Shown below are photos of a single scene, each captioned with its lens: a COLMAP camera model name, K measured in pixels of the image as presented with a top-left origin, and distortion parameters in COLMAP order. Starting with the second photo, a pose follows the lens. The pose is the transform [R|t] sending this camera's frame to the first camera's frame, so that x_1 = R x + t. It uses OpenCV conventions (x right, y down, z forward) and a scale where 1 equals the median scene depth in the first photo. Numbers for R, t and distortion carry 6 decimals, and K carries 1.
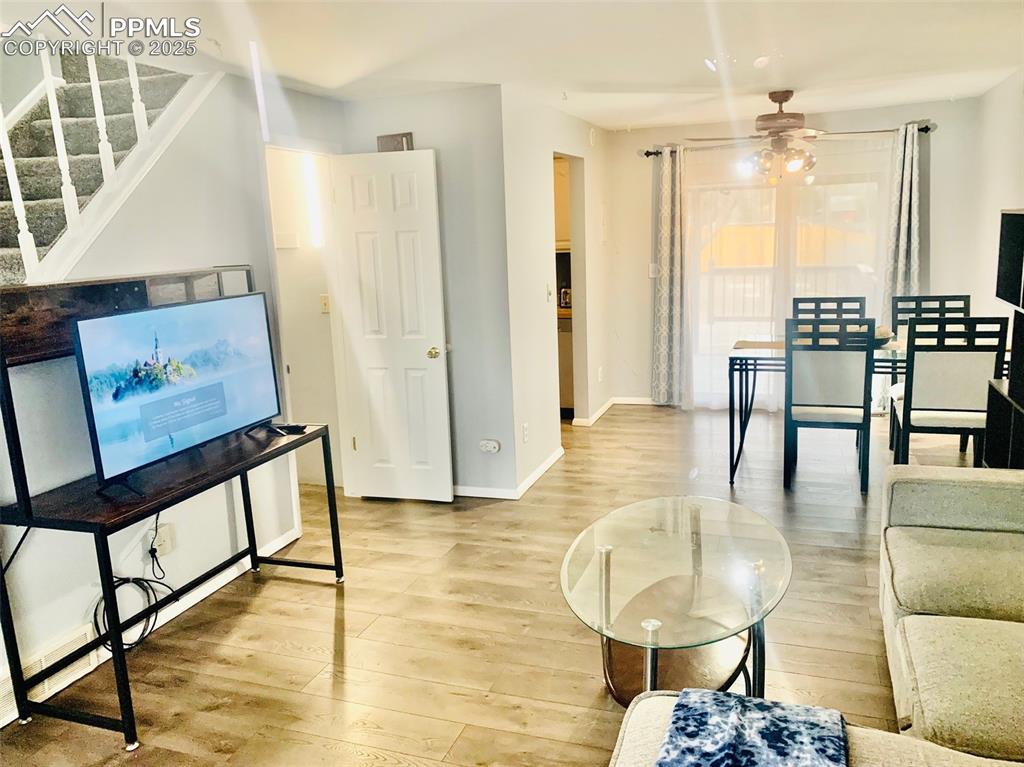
lens RADIAL K [[781.7, 0, 509.4], [0, 781.7, 387.4], [0, 0, 1]] dist [0.021042, 0.001573]
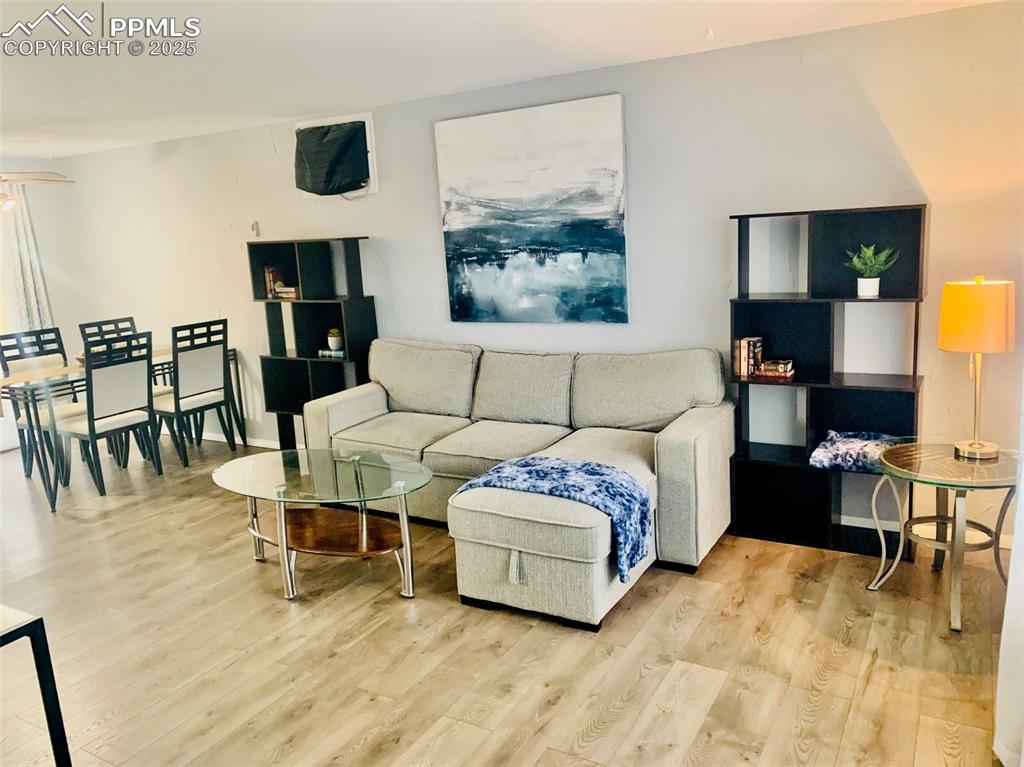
lens RADIAL K [[781.7, 0, 507.0], [0, 781.7, 381.7], [0, 0, 1]] dist [0.021042, 0.001573]
pose [[0.179195, -0.162562, 0.970290, -0.626126], [0.244146, 0.962750, 0.116209, -0.016422], [-0.953038, 0.216068, 0.212209, 0.193198]]
